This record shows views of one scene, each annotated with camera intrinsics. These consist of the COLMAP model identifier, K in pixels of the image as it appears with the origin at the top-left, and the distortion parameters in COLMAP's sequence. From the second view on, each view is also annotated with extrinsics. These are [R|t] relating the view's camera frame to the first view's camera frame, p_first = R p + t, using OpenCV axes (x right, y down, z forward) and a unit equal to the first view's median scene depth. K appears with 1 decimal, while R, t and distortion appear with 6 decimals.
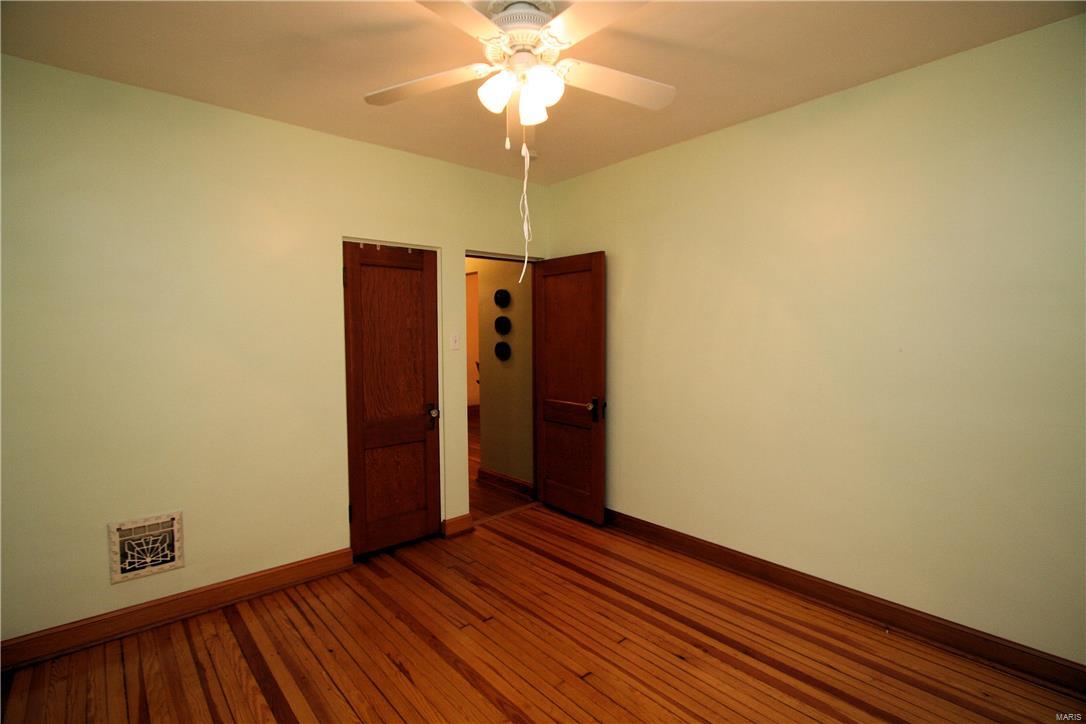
lens RADIAL K [[515.0, 0, 542.1], [0, 515.0, 357.9], [0, 0, 1]] dist [-0.011956, -0.000355]
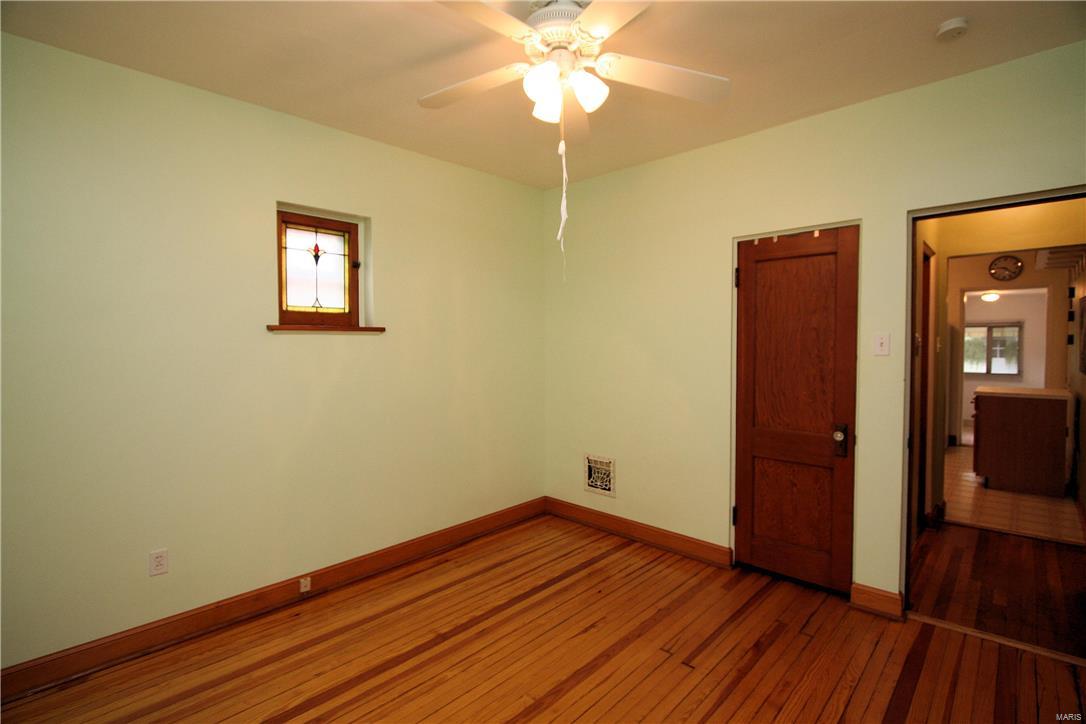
lens RADIAL K [[515.0, 0, 542.1], [0, 515.0, 357.9], [0, 0, 1]] dist [-0.011956, -0.000355]
pose [[0.081320, 0.037747, -0.995973, 0.629440], [-0.040024, 0.998600, 0.034579, -0.023100], [0.995884, 0.037051, 0.082717, 0.588424]]
